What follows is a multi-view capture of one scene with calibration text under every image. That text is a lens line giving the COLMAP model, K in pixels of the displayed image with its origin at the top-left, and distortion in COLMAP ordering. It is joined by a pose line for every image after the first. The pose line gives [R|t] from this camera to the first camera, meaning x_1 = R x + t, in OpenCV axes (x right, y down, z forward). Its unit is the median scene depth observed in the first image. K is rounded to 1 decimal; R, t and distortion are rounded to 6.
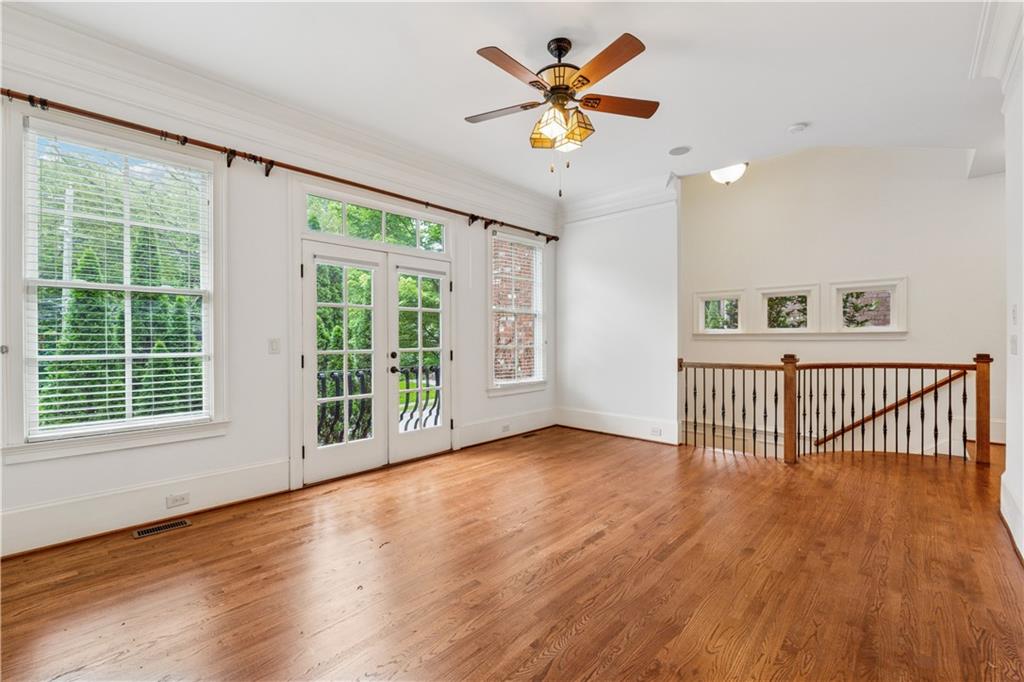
lens RADIAL K [[433.9, 0, 513.1], [0, 433.9, 338.8], [0, 0, 1]] dist [-0.011277, 0.000212]
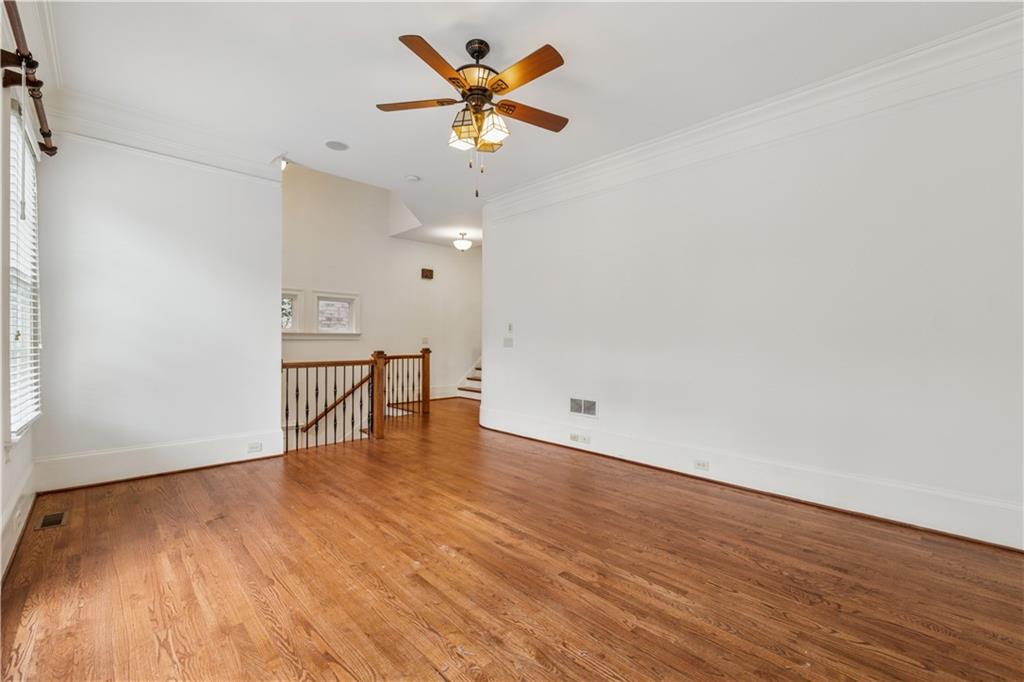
lens RADIAL K [[433.9, 0, 512.3], [0, 433.9, 340.6], [0, 0, 1]] dist [-0.011277, 0.000212]
pose [[0.059795, 0.003104, 0.998206, -0.614694], [-0.004140, 0.999987, -0.002862, 0.009372], [-0.998202, -0.003962, 0.059807, 0.587077]]
